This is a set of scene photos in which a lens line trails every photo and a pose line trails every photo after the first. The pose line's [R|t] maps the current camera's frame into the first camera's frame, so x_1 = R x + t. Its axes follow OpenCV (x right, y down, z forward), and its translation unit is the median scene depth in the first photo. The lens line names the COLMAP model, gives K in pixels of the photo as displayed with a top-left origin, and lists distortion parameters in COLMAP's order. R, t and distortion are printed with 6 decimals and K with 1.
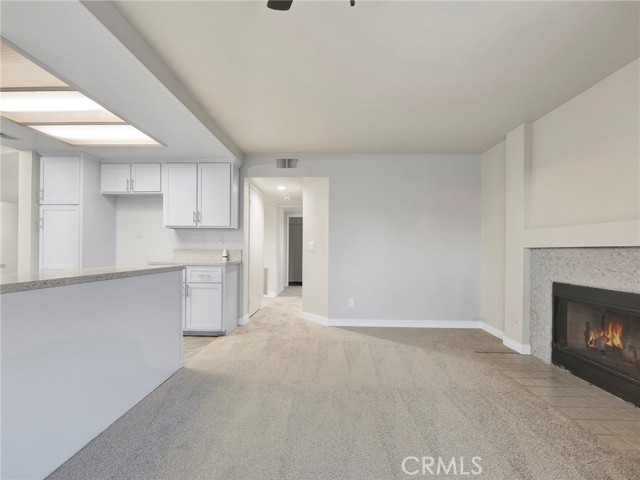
lens RADIAL K [[268.3, 0, 317.5], [0, 268.3, 249.8], [0, 0, 1]] dist [-0.009810, 0.000301]
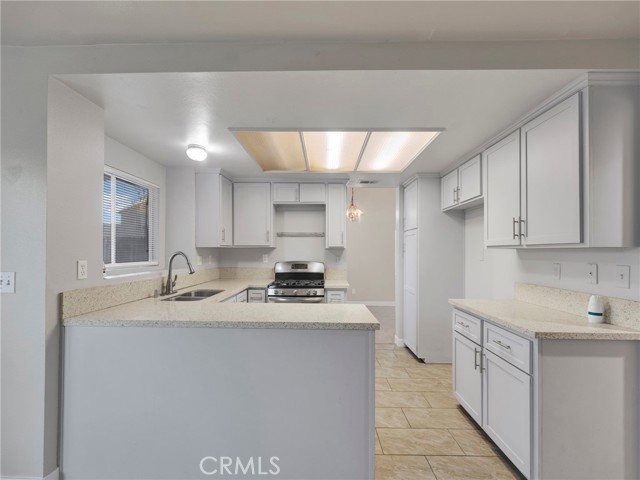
lens RADIAL K [[268.3, 0, 317.5], [0, 268.3, 249.8], [0, 0, 1]] dist [-0.009810, 0.000301]
pose [[0.024633, -0.016234, -0.999565, 0.093742], [-0.009309, 0.999821, -0.016468, -0.087196], [0.999653, 0.009711, 0.024478, 0.763295]]
